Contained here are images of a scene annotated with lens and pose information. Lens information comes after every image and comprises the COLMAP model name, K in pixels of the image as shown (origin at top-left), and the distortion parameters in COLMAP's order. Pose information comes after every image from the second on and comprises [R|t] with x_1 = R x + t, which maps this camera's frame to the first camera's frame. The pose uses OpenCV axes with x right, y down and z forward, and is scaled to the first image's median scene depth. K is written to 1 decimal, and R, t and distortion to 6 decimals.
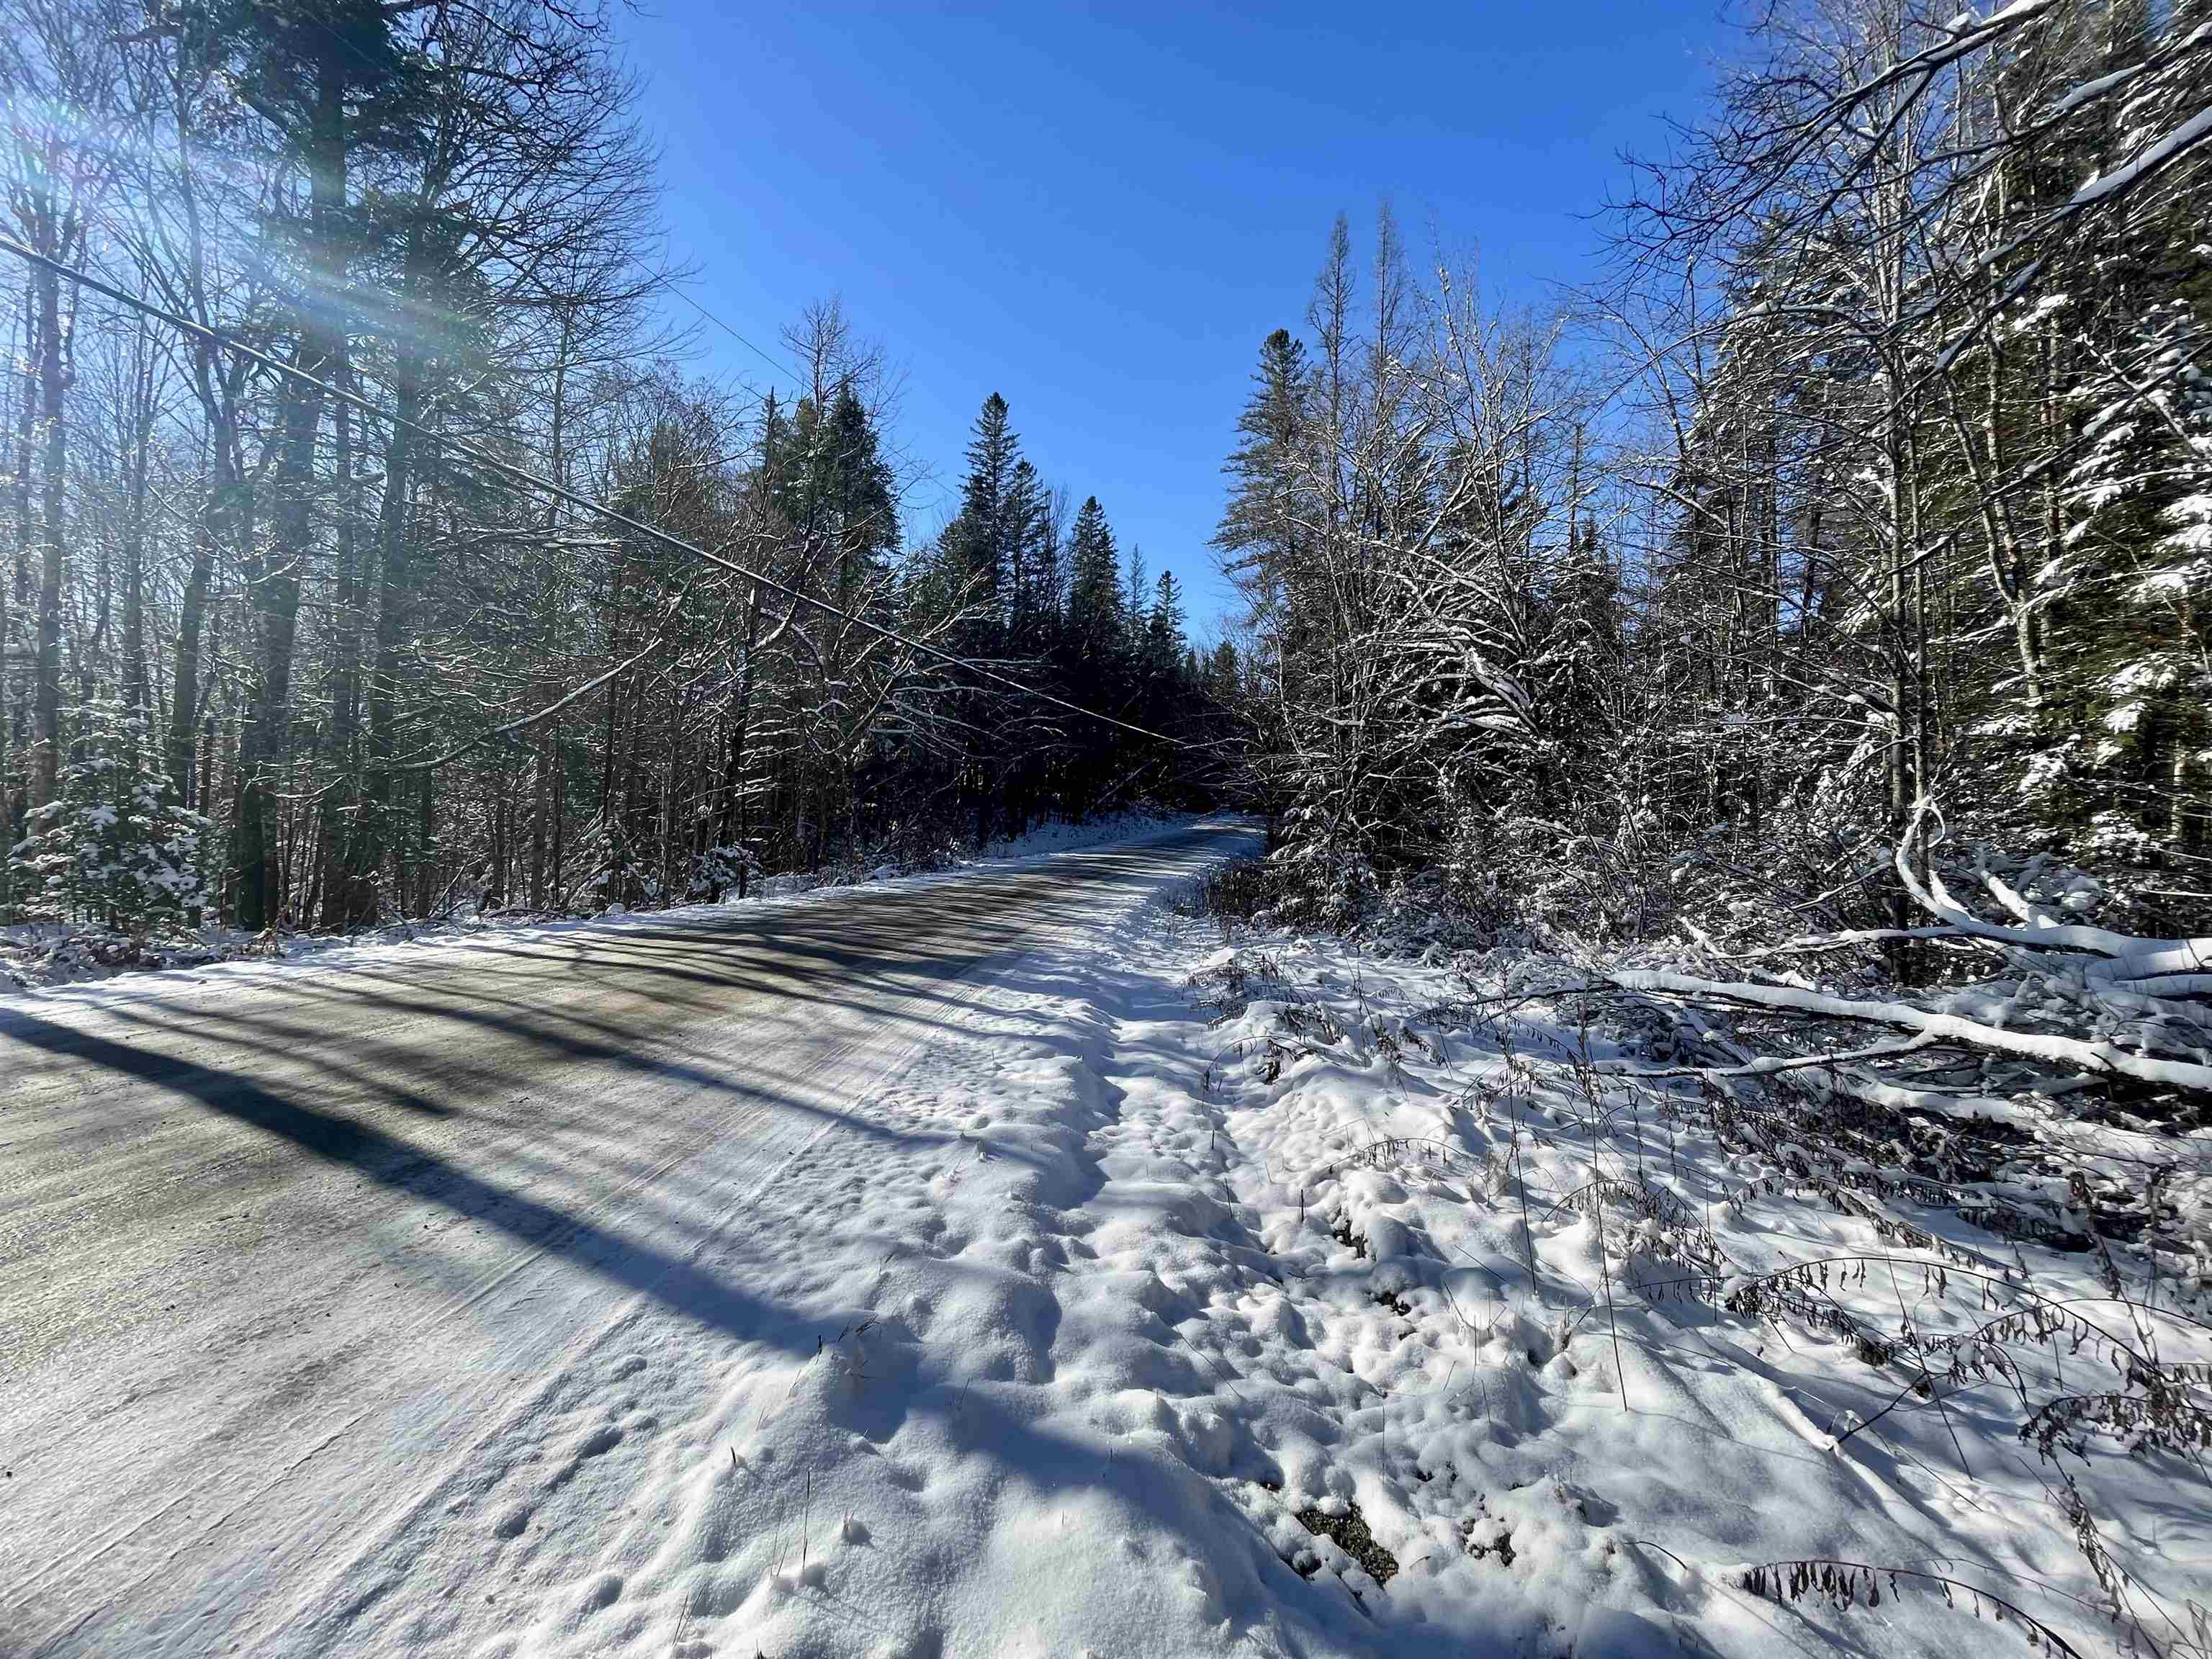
lens RADIAL K [[885.0, 0, 1097.3], [0, 885.0, 829.0], [0, 0, 1]] dist [-0.001382, -0.000889]
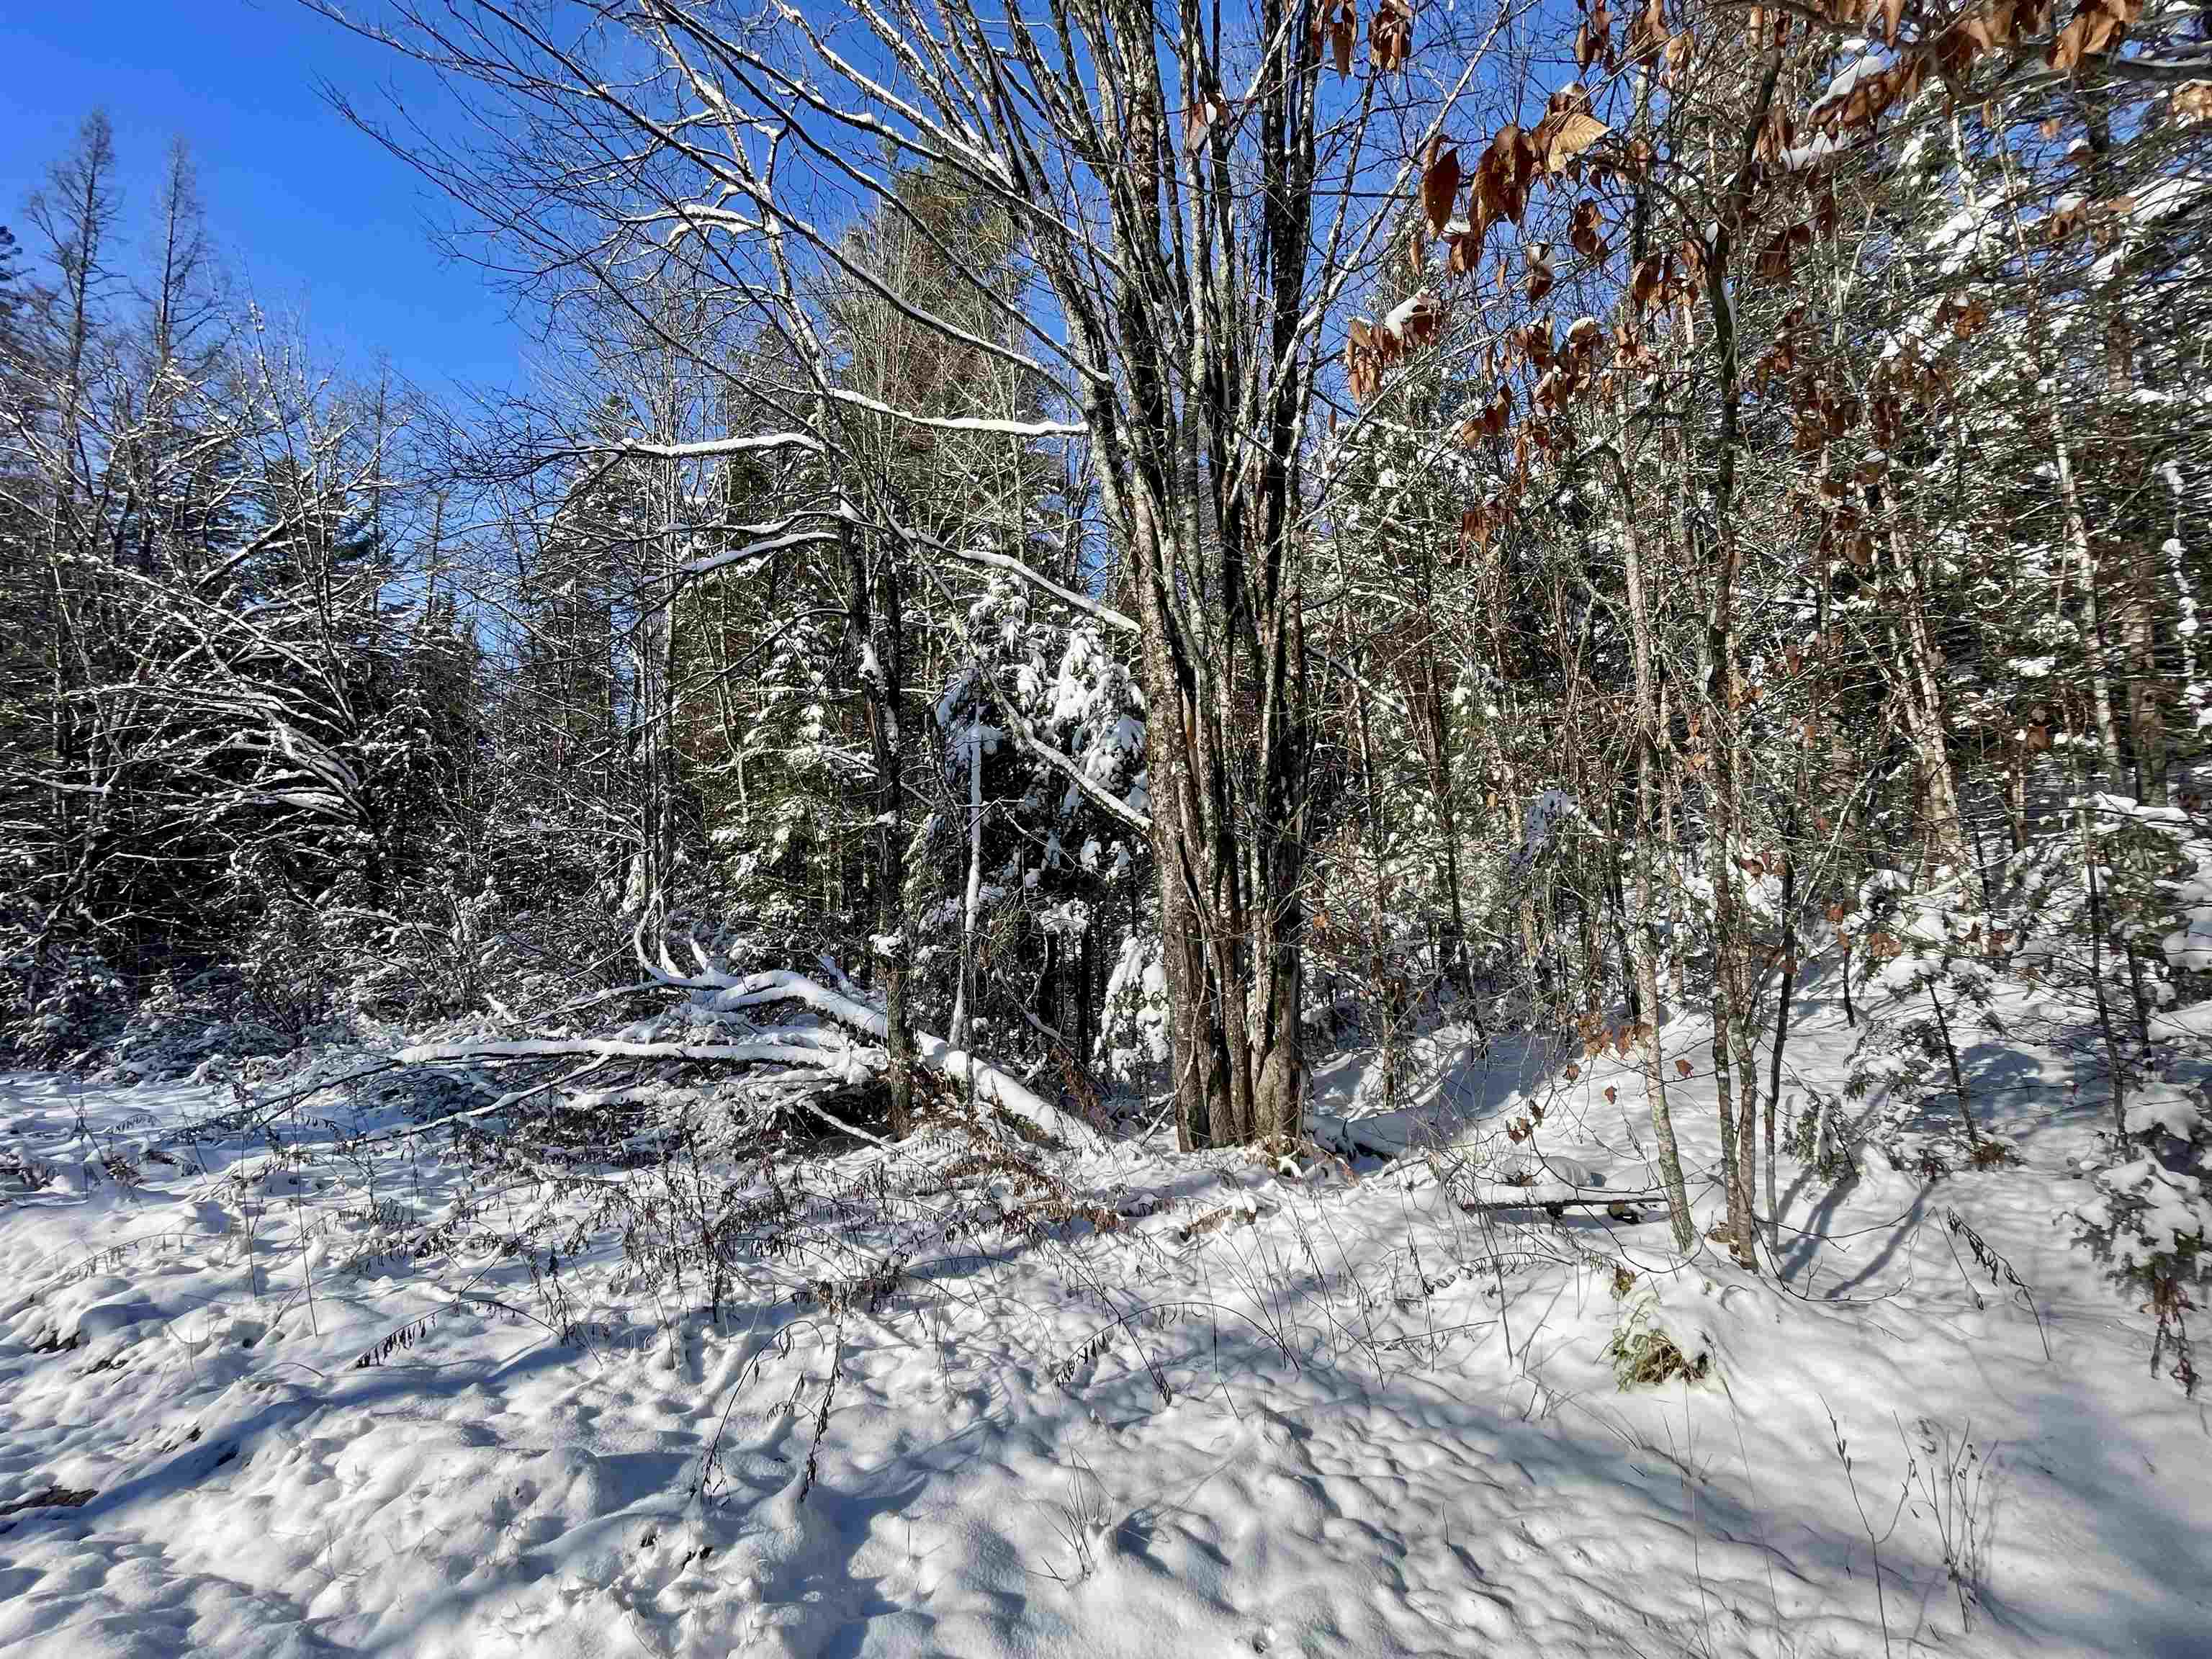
lens RADIAL K [[885.0, 0, 1097.3], [0, 885.0, 829.0], [0, 0, 1]] dist [-0.001382, -0.000889]
pose [[0.424356, 0.044117, 0.904420, -0.050580], [0.026886, 0.997758, -0.061285, -0.019201], [-0.905096, 0.050323, 0.422219, -0.183550]]
